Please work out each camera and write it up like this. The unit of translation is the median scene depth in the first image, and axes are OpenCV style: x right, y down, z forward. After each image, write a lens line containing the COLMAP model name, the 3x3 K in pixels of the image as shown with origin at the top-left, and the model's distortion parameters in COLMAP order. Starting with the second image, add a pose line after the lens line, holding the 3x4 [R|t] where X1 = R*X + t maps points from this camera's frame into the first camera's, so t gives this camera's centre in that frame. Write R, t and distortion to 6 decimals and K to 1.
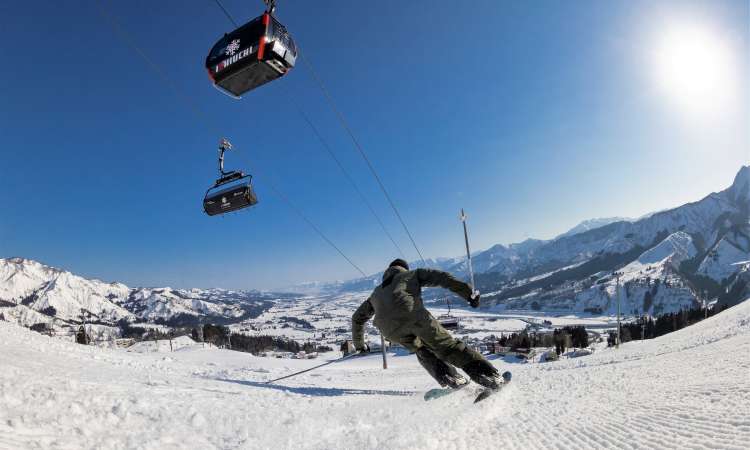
lens RADIAL K [[600.3, 0, 375.0], [0, 600.3, 225.0], [0, 0, 1]] dist [-0.116386, 0.124870]
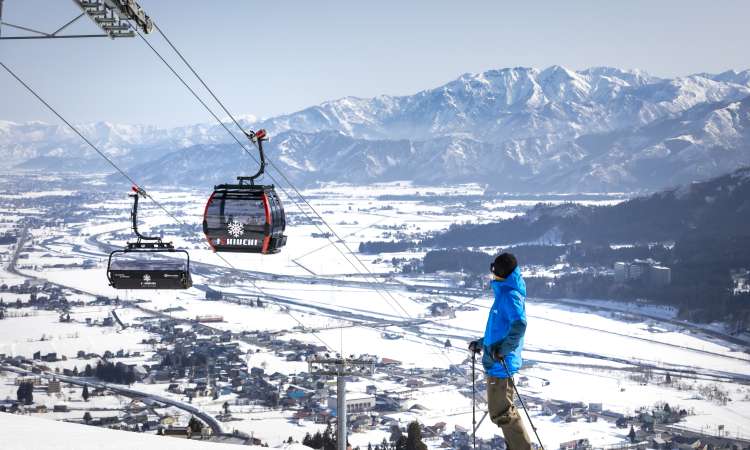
lens RADIAL K [[600.3, 0, 375.0], [0, 600.3, 225.0], [0, 0, 1]] dist [-0.116386, 0.124870]
pose [[0.988477, 0.071110, 0.133629, 0.004706], [-0.118471, 0.912932, 0.390538, 0.035362], [-0.094223, -0.401869, 0.910837, 0.815776]]
